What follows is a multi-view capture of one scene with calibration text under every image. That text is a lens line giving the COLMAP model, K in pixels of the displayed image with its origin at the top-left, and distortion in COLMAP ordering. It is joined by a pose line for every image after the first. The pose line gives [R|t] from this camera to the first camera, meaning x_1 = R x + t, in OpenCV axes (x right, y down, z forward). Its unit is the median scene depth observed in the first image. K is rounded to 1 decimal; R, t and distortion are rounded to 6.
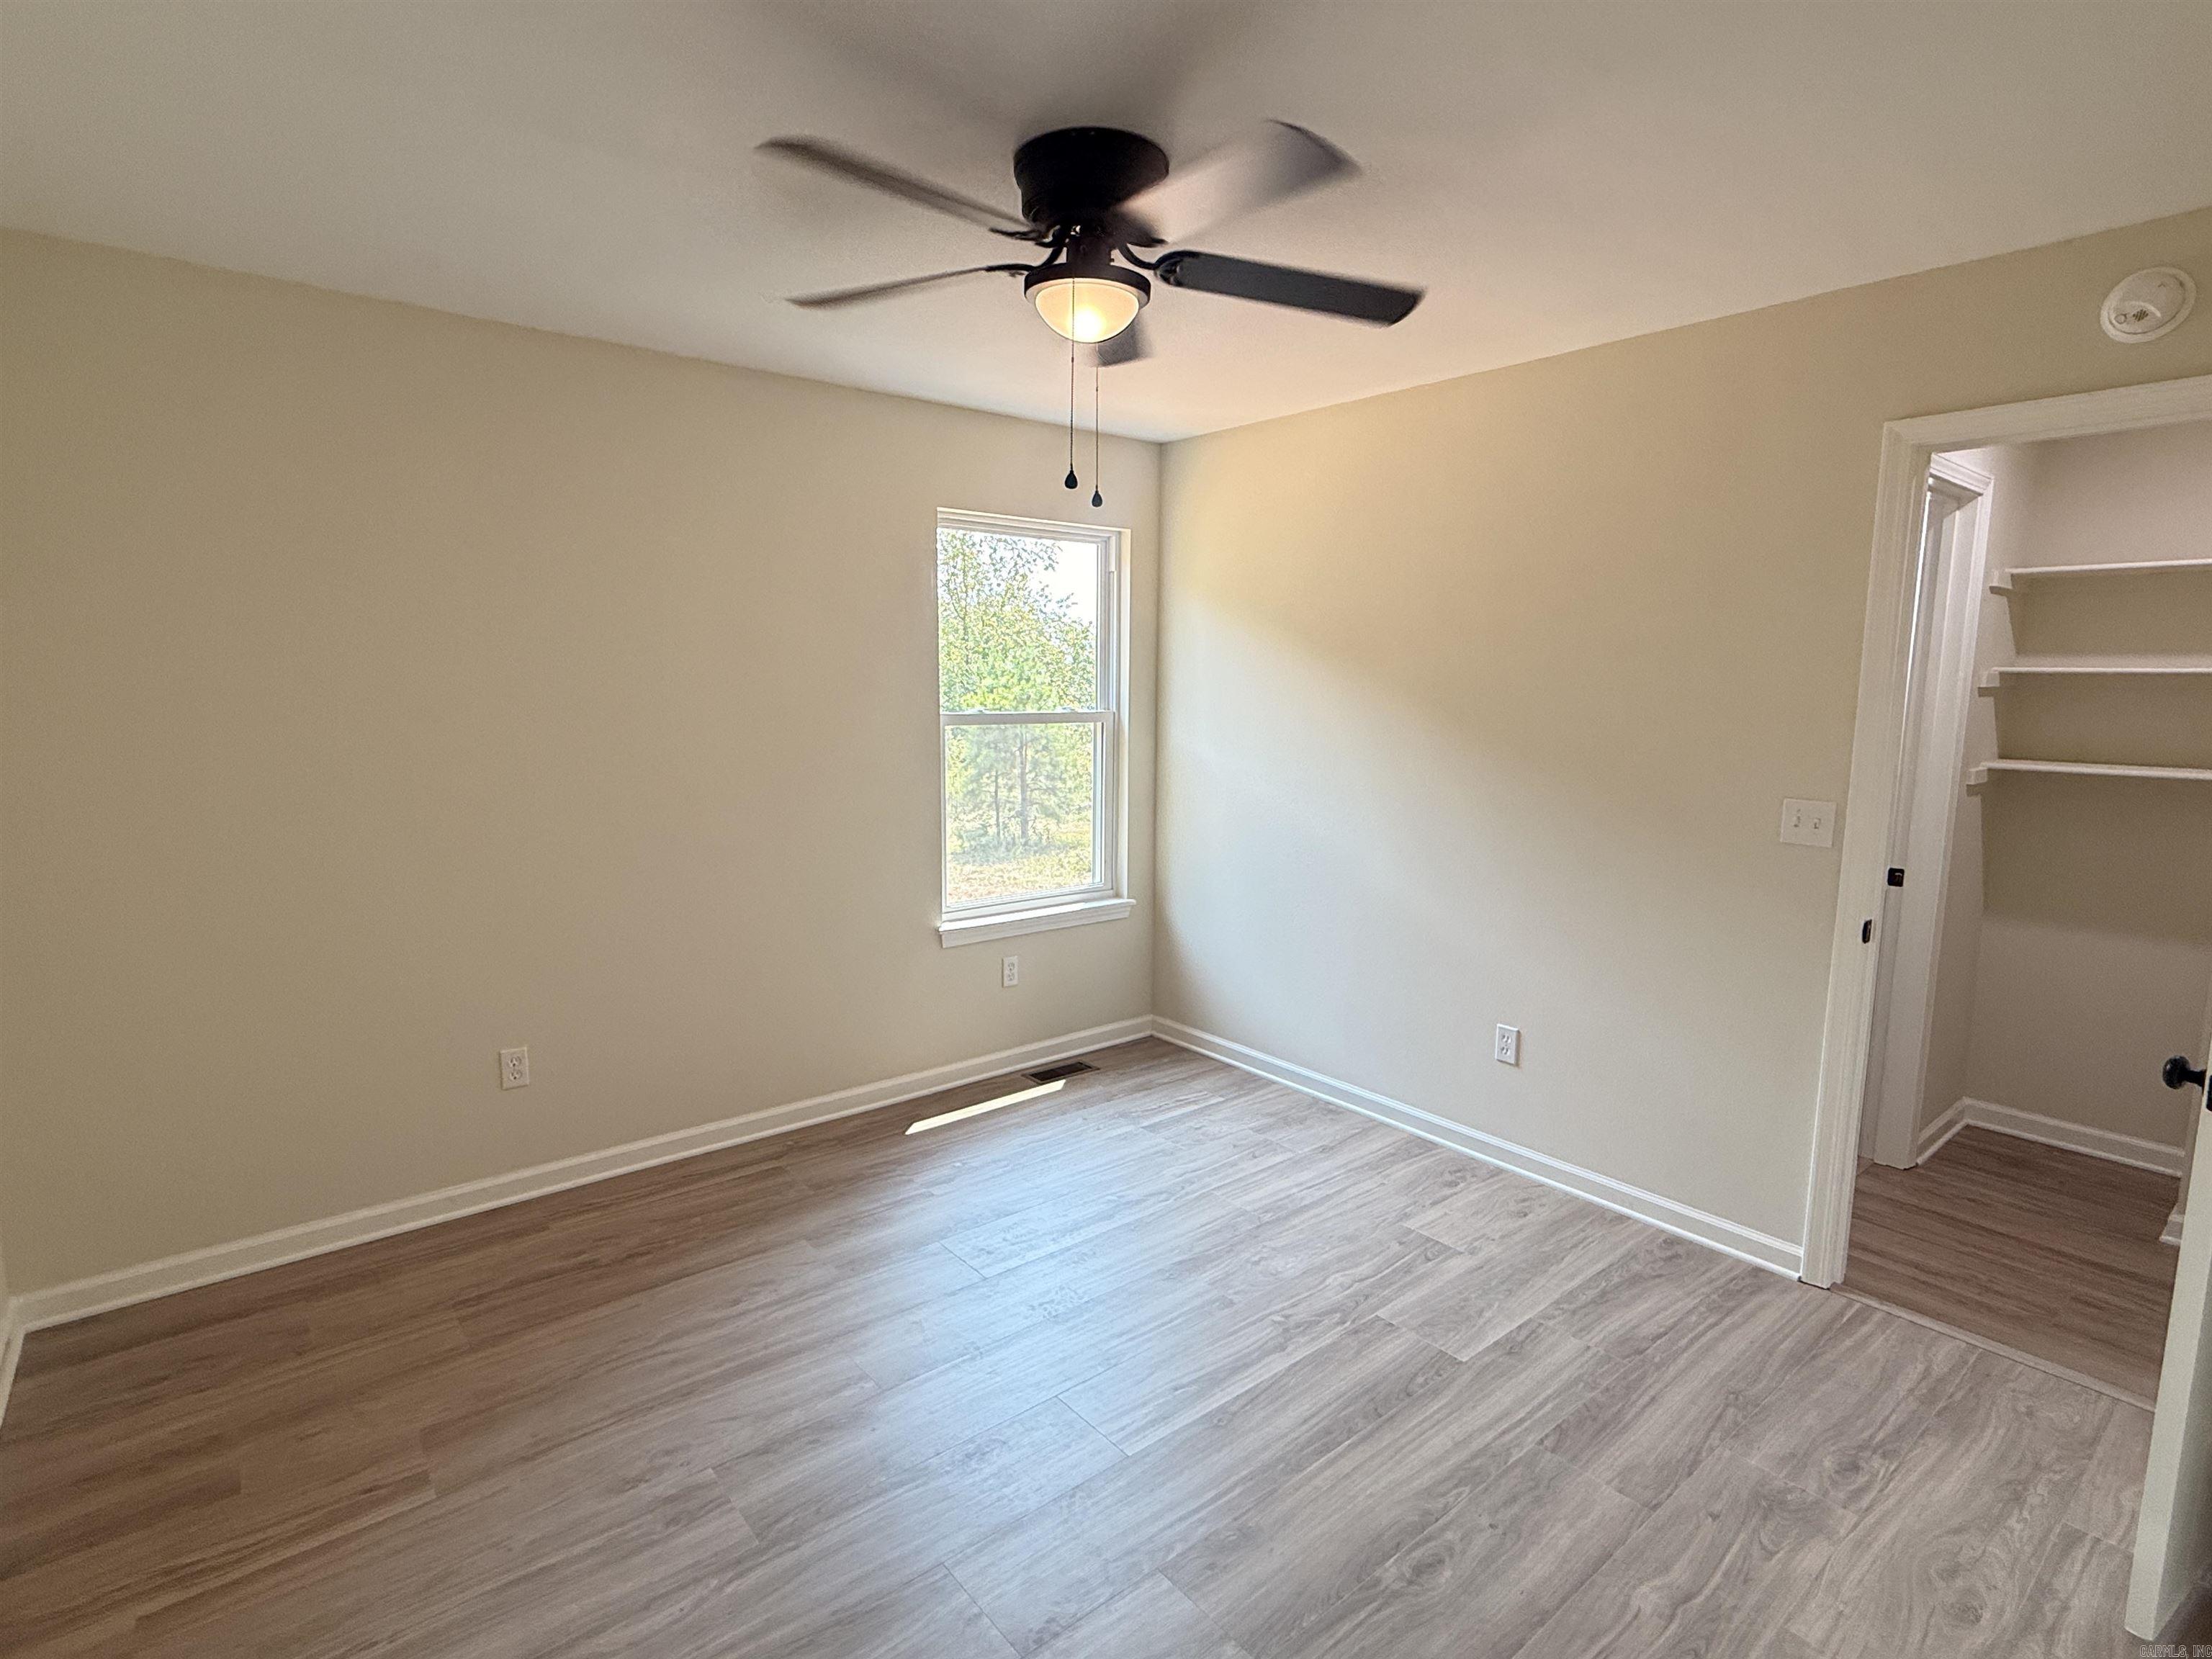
lens RADIAL K [[1109.6, 0, 1107.5], [0, 1109.6, 840.5], [0, 0, 1]] dist [0.006800, 0.003303]
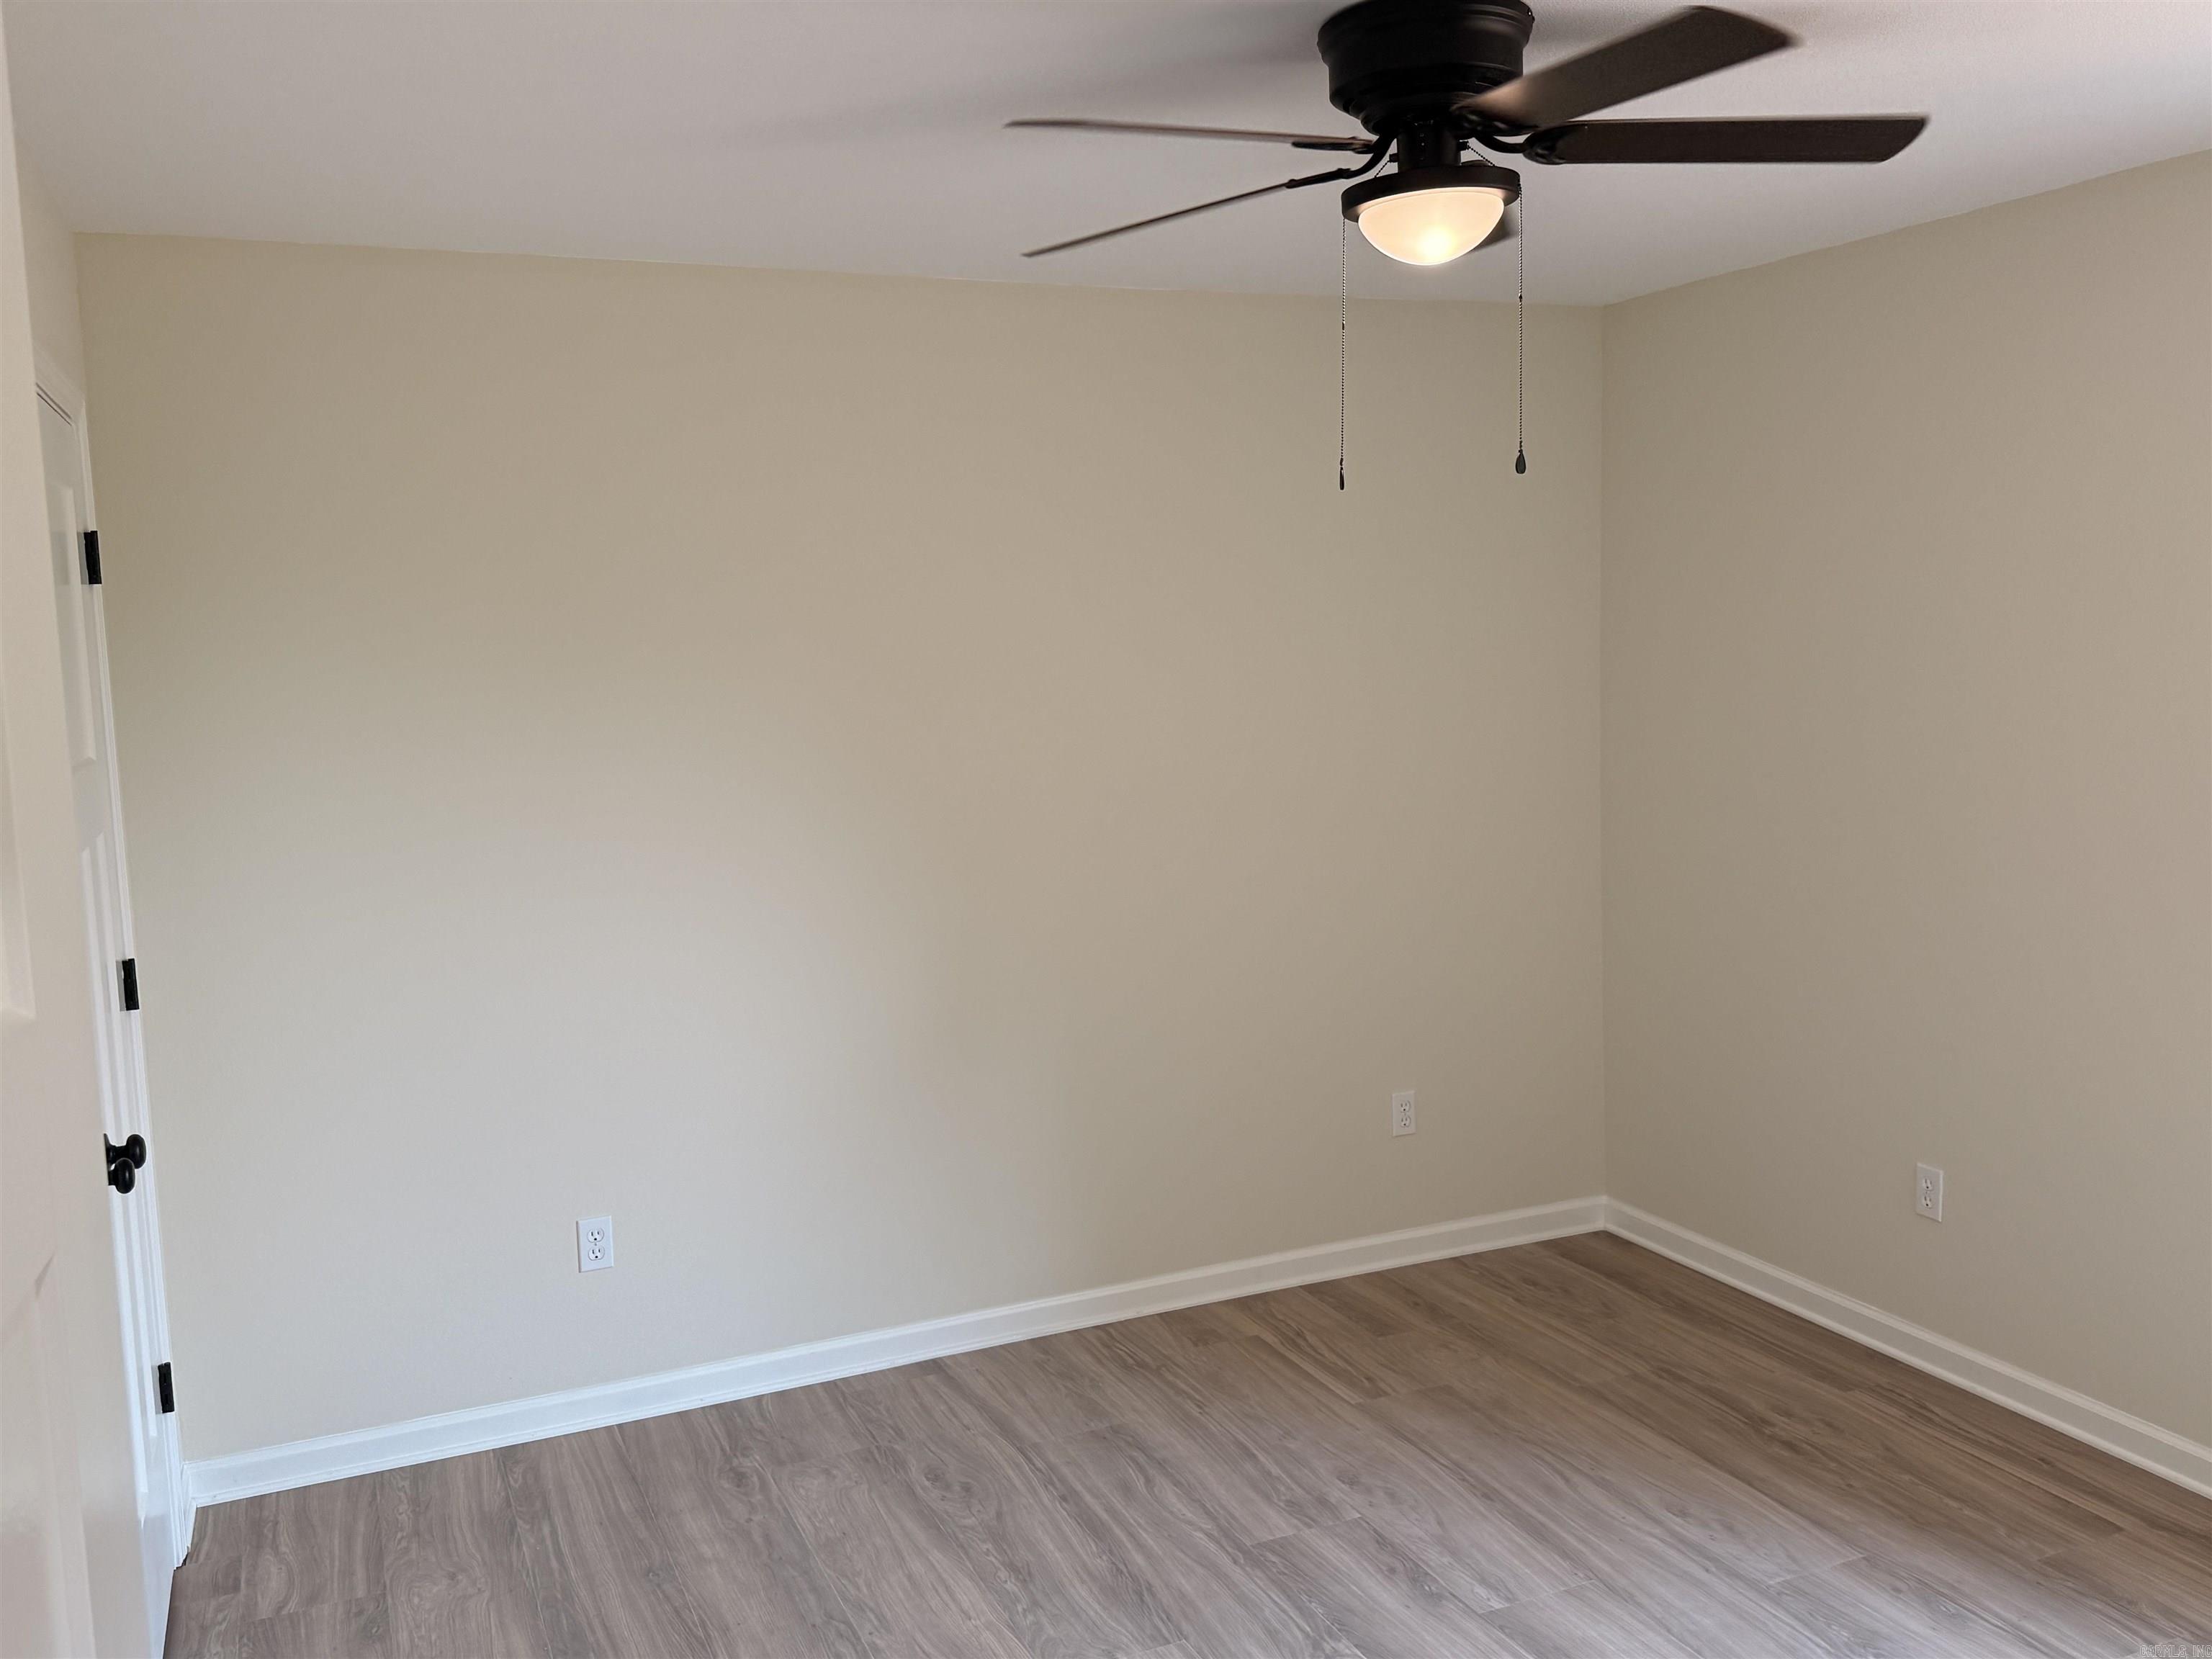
lens RADIAL K [[1808.3, 0, 1102.7], [0, 1808.3, 828.4], [0, 0, 1]] dist [0.116425, -0.031289]
pose [[-0.280982, 0.102009, -0.954276, 0.990167], [-0.098696, 0.985992, 0.134460, -0.188850], [0.954625, 0.131964, -0.266978, 0.945686]]
